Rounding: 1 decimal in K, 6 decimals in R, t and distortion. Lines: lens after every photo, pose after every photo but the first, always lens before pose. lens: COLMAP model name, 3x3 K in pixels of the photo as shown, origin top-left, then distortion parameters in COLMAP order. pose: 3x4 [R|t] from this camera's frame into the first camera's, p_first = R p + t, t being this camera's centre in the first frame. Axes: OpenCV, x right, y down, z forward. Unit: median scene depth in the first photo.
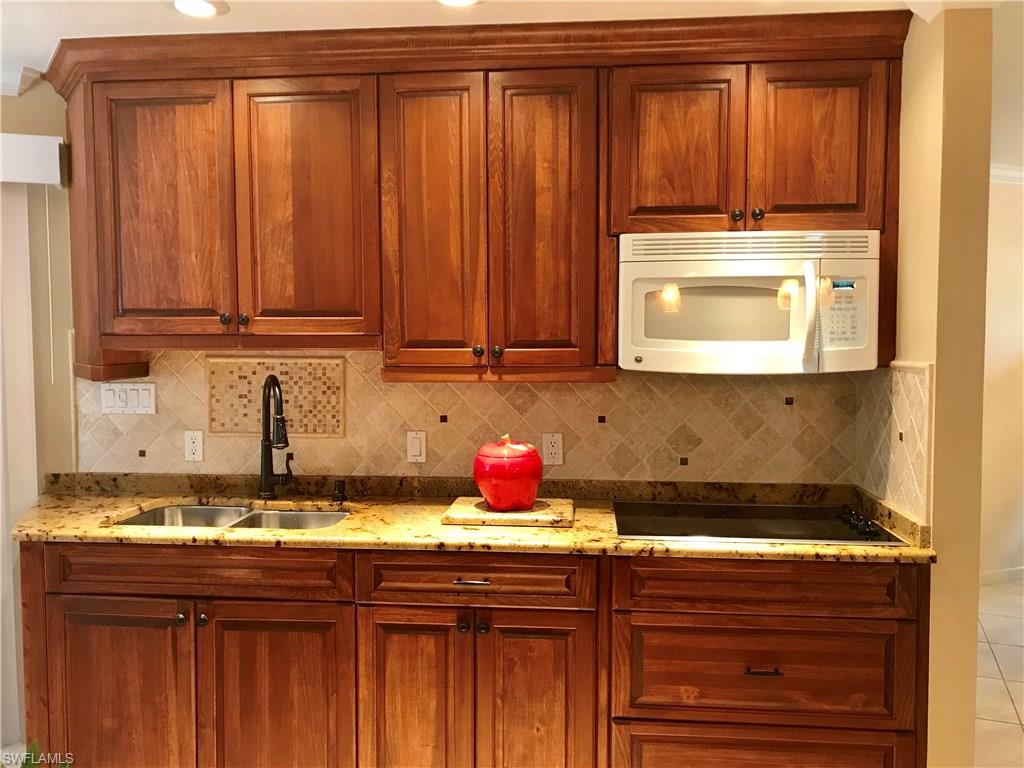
lens RADIAL K [[848.8, 0, 508.3], [0, 848.8, 379.2], [0, 0, 1]] dist [0.065449, -0.086710]
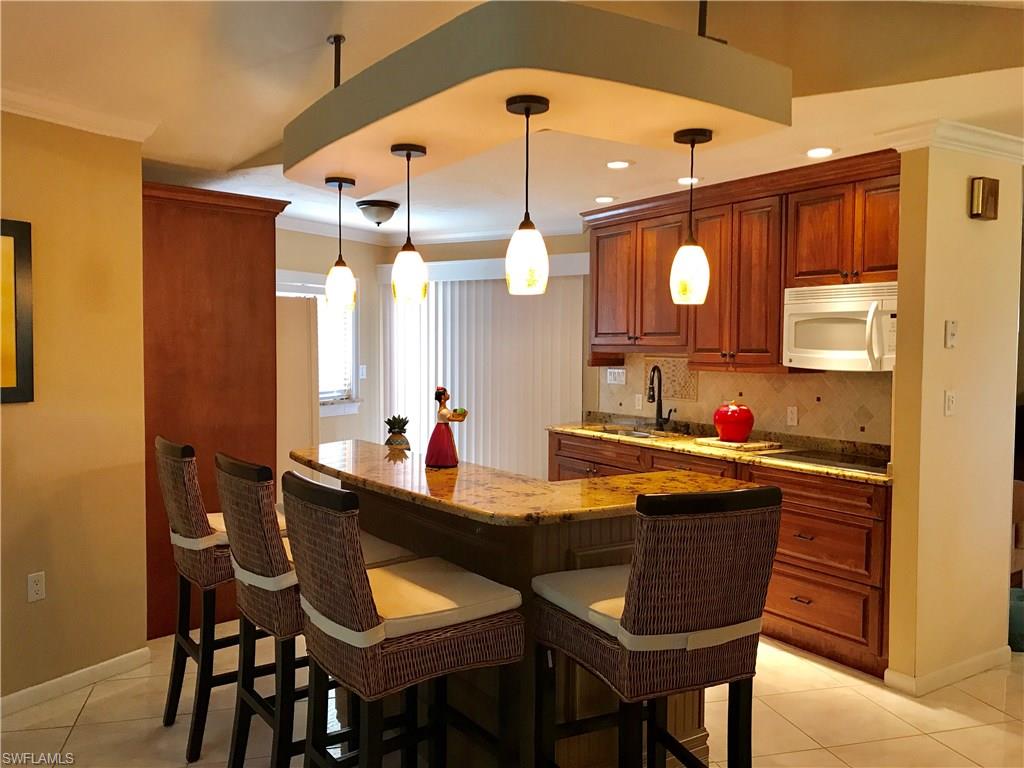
lens RADIAL K [[848.8, 0, 508.3], [0, 848.8, 379.2], [0, 0, 1]] dist [0.065449, -0.086710]
pose [[0.617164, 0.039014, -0.785866, 1.145697], [-0.050461, 0.998676, 0.009950, 0.025819], [0.785214, 0.033515, 0.618316, -0.515207]]
